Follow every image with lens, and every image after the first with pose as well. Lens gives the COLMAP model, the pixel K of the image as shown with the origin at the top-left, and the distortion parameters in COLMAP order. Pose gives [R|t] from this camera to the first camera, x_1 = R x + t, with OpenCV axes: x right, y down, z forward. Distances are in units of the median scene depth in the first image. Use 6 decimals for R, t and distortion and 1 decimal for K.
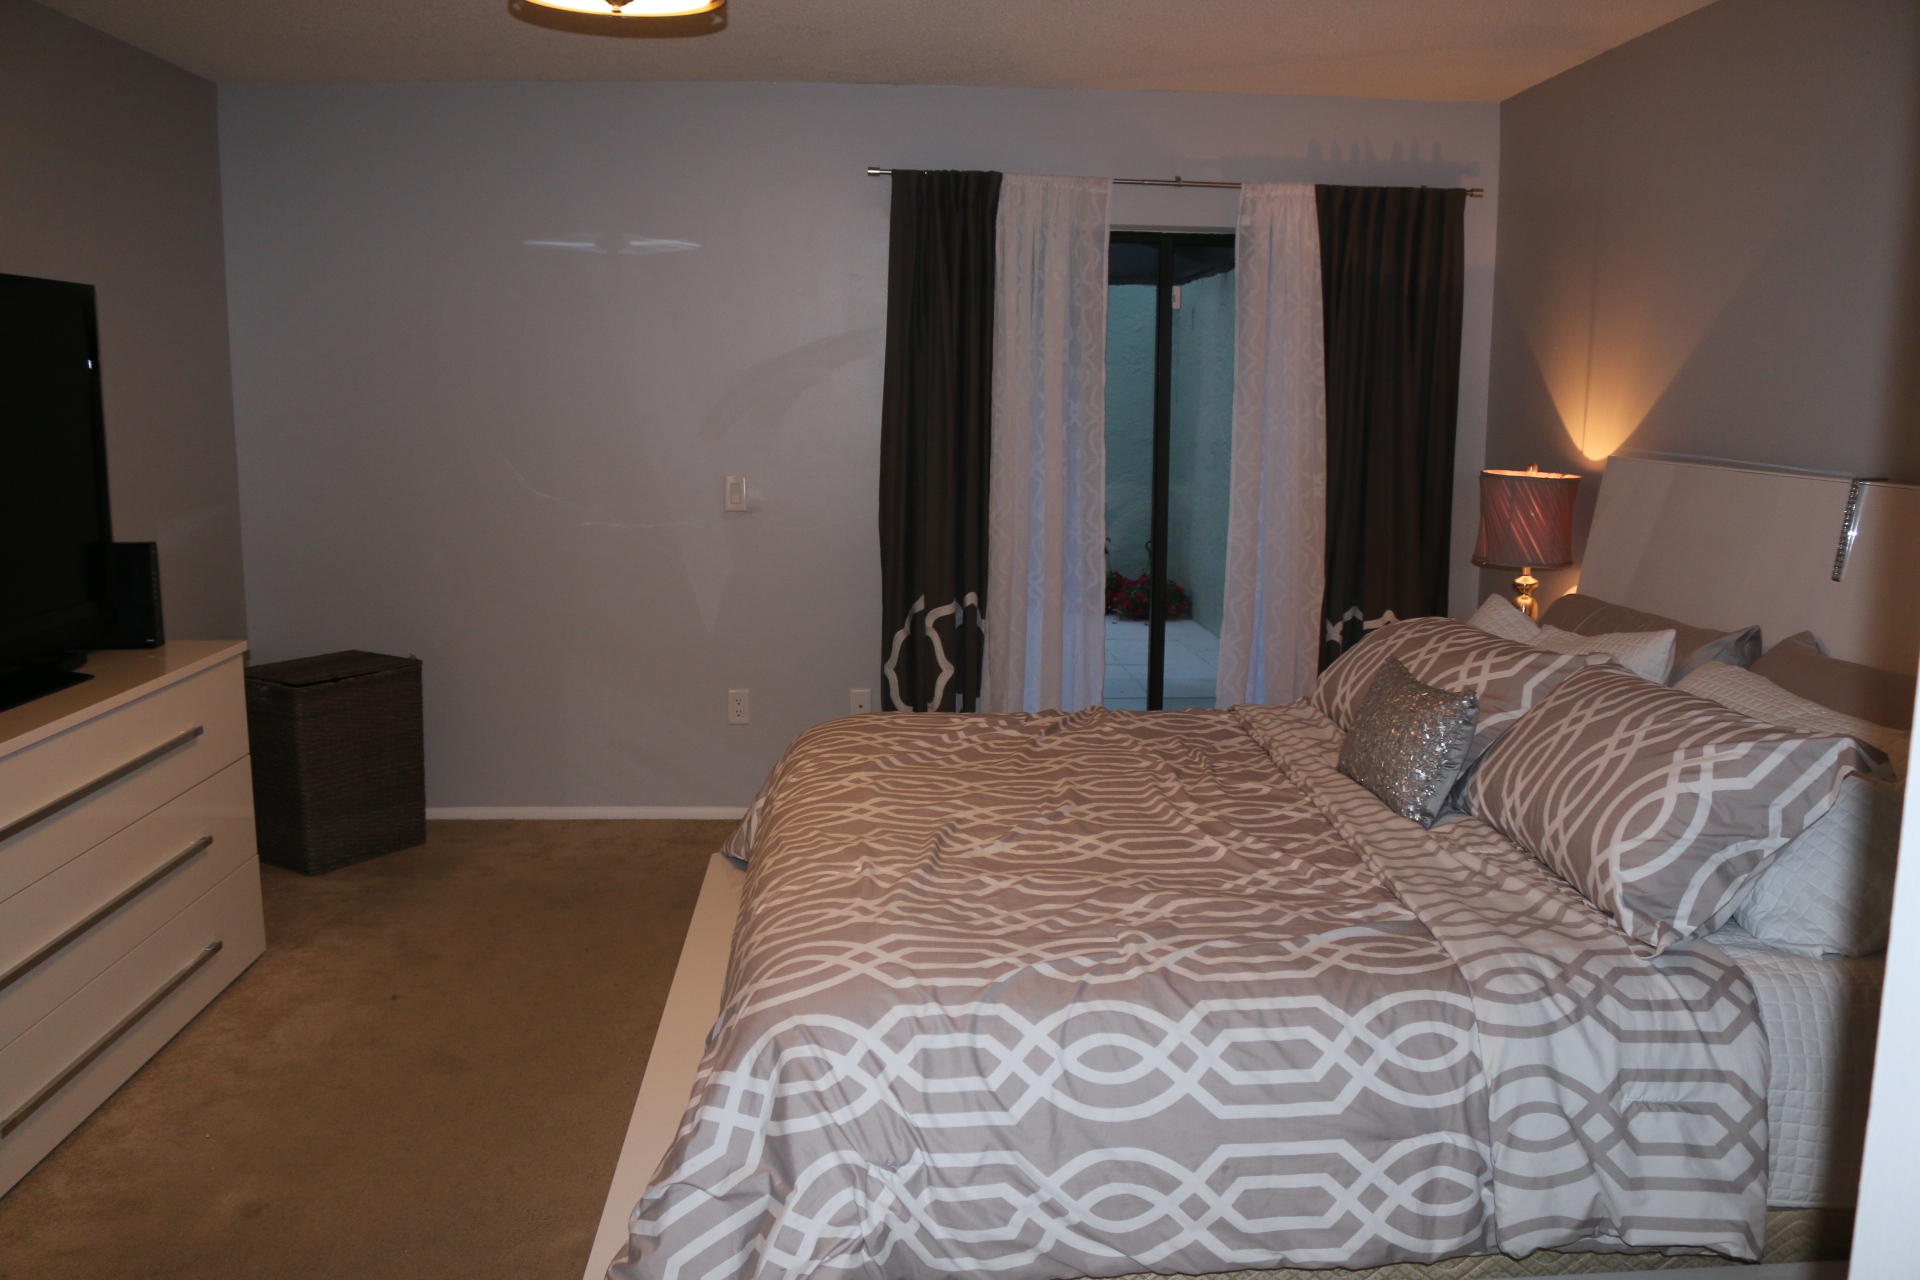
lens RADIAL K [[1568.3, 0, 960.0], [0, 1568.3, 640.0], [0, 0, 1]] dist [-0.135404, 0.068238]
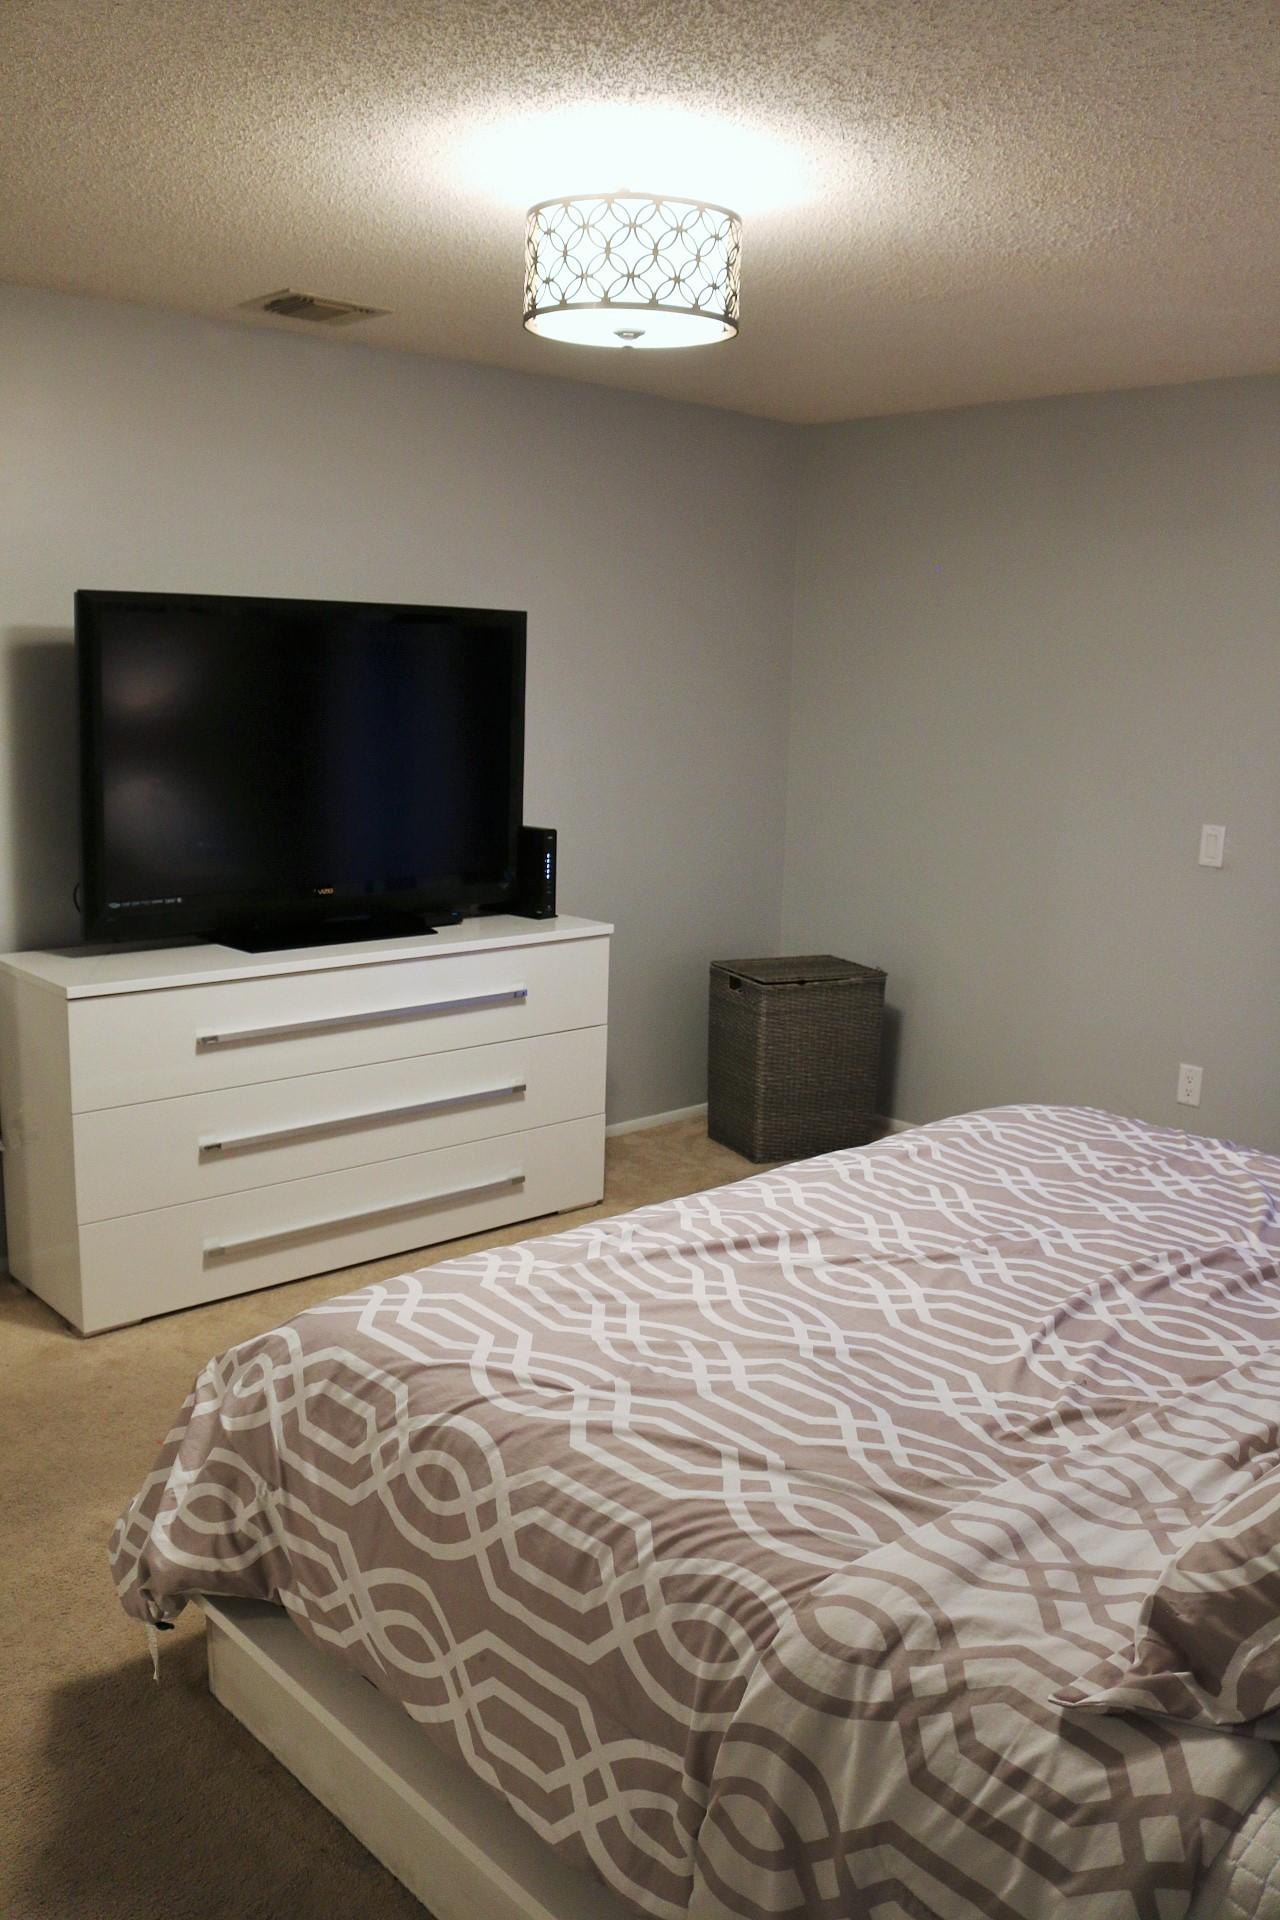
lens RADIAL K [[1596.5, 0, 704.4], [0, 1596.5, 989.2], [0, 0, 1]] dist [-0.143056, 0.242674]
pose [[0.658732, 0.163749, -0.734343, 0.822748], [-0.150786, 0.984959, 0.084373, -0.114953], [0.737114, 0.055149, 0.673515, 0.473301]]
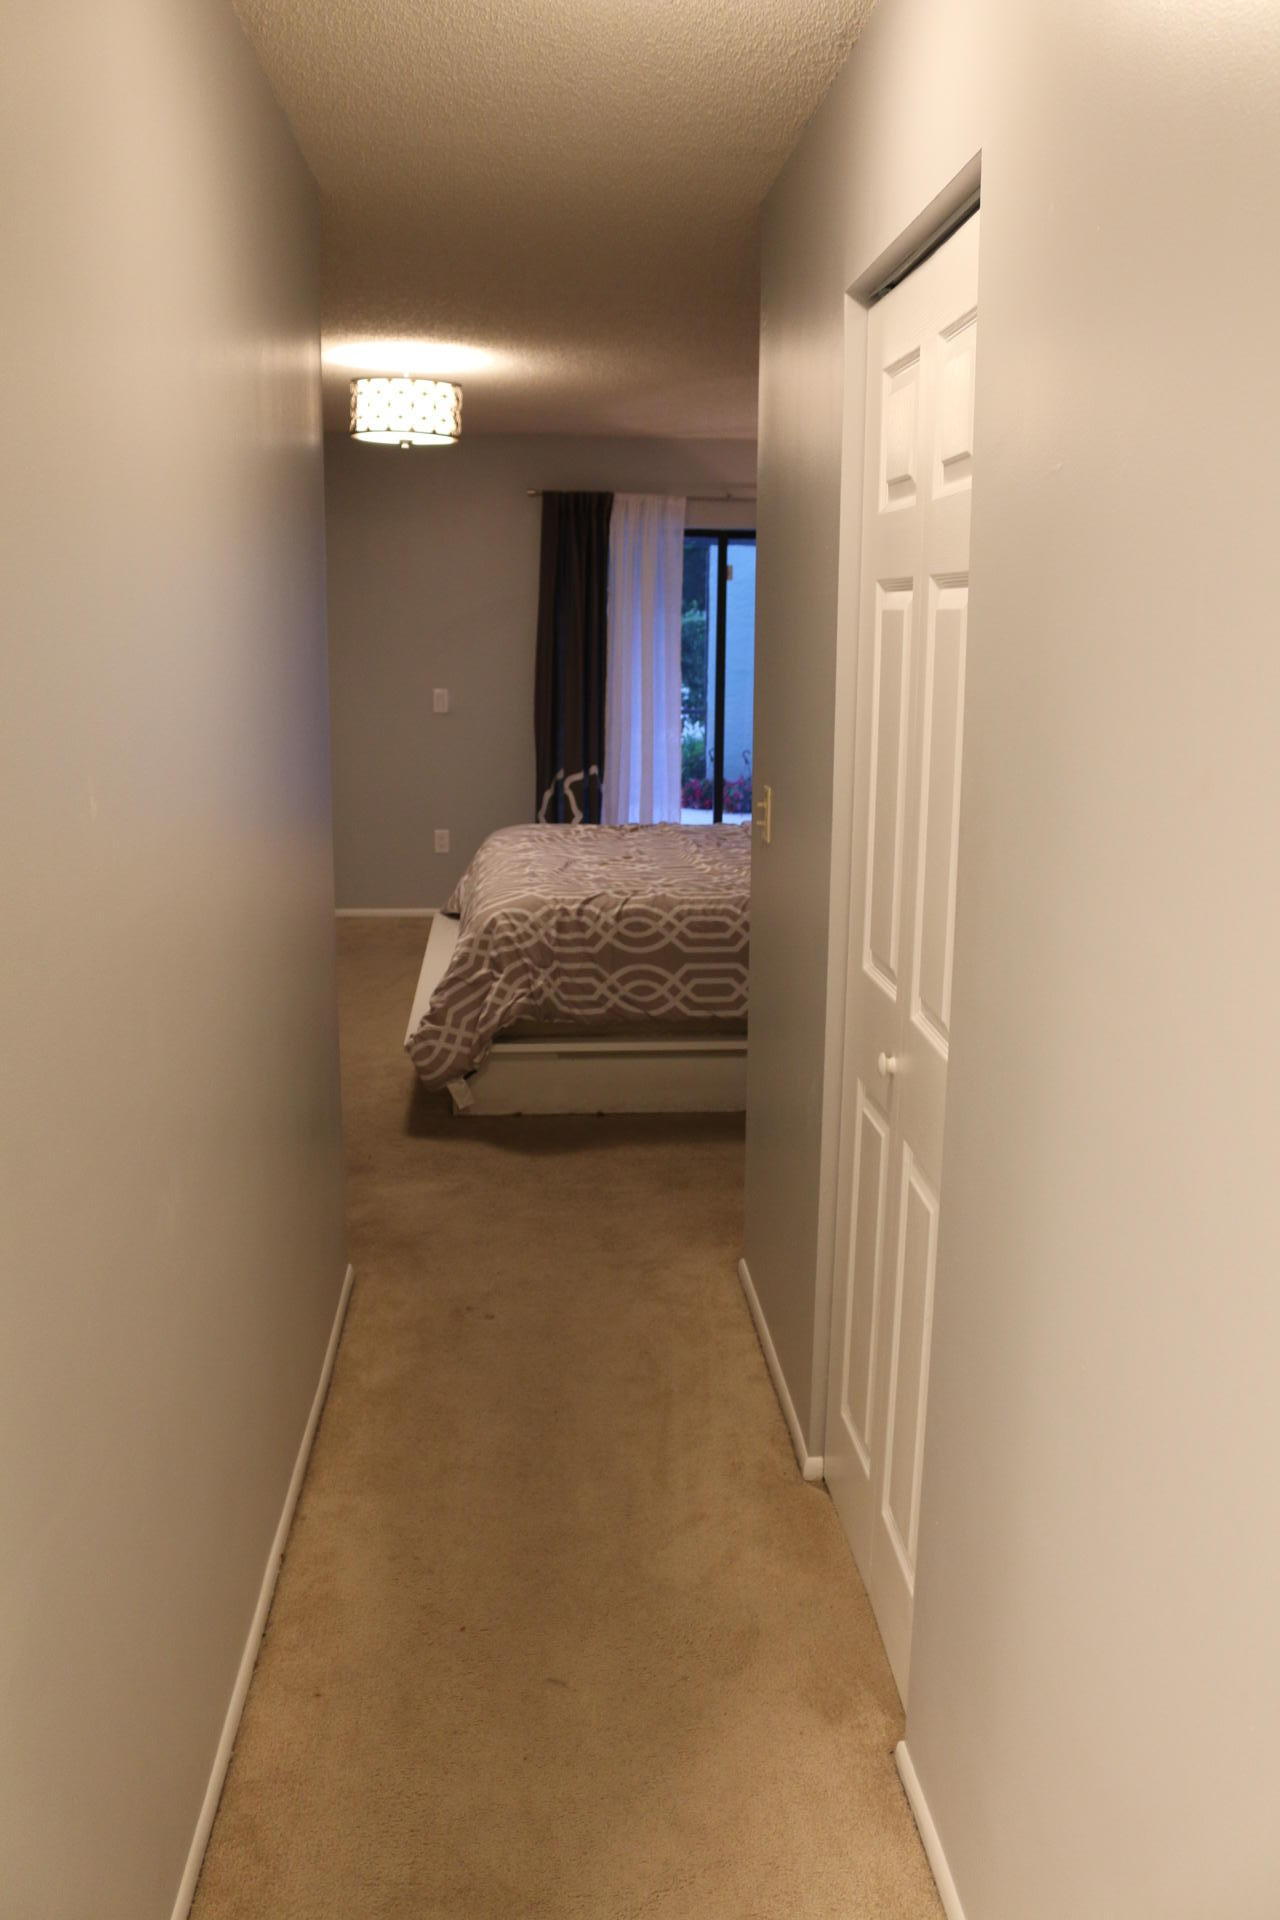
lens RADIAL K [[1568.3, 0, 640.0], [0, 1568.3, 960.0], [0, 0, 1]] dist [-0.135404, 0.068238]
pose [[0.999795, -0.001196, 0.020226, 0.052087], [0.000114, 0.998575, 0.053375, 0.192493], [-0.020261, -0.053361, 0.998370, -1.346101]]
